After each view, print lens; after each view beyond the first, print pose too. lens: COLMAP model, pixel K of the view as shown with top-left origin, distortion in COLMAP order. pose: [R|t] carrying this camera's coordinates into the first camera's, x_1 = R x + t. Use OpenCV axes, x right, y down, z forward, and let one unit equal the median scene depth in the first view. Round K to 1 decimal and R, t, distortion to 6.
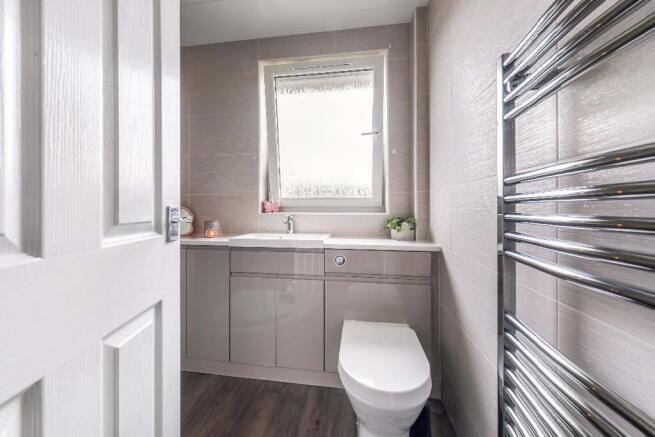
lens RADIAL K [[225.6, 0, 331.1], [0, 225.6, 211.0], [0, 0, 1]] dist [-0.000129, -0.000045]
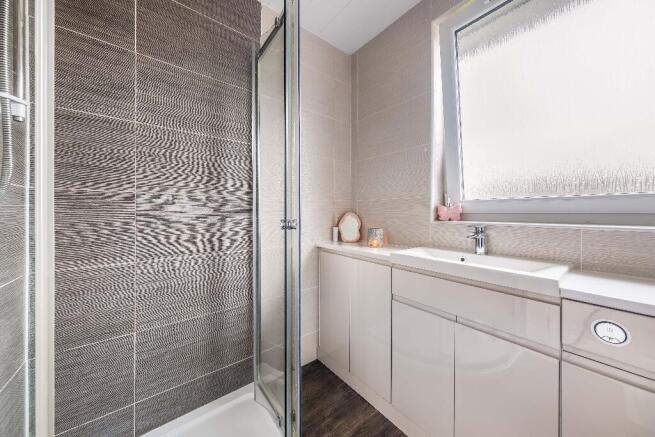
lens RADIAL K [[225.6, 0, 331.1], [0, 225.6, 211.0], [0, 0, 1]] dist [-0.000129, -0.000045]
pose [[0.736190, 0.001400, -0.676774, -0.053904], [-0.019291, 0.999635, -0.018917, -0.004591], [0.676500, 0.026982, 0.735948, 0.219480]]
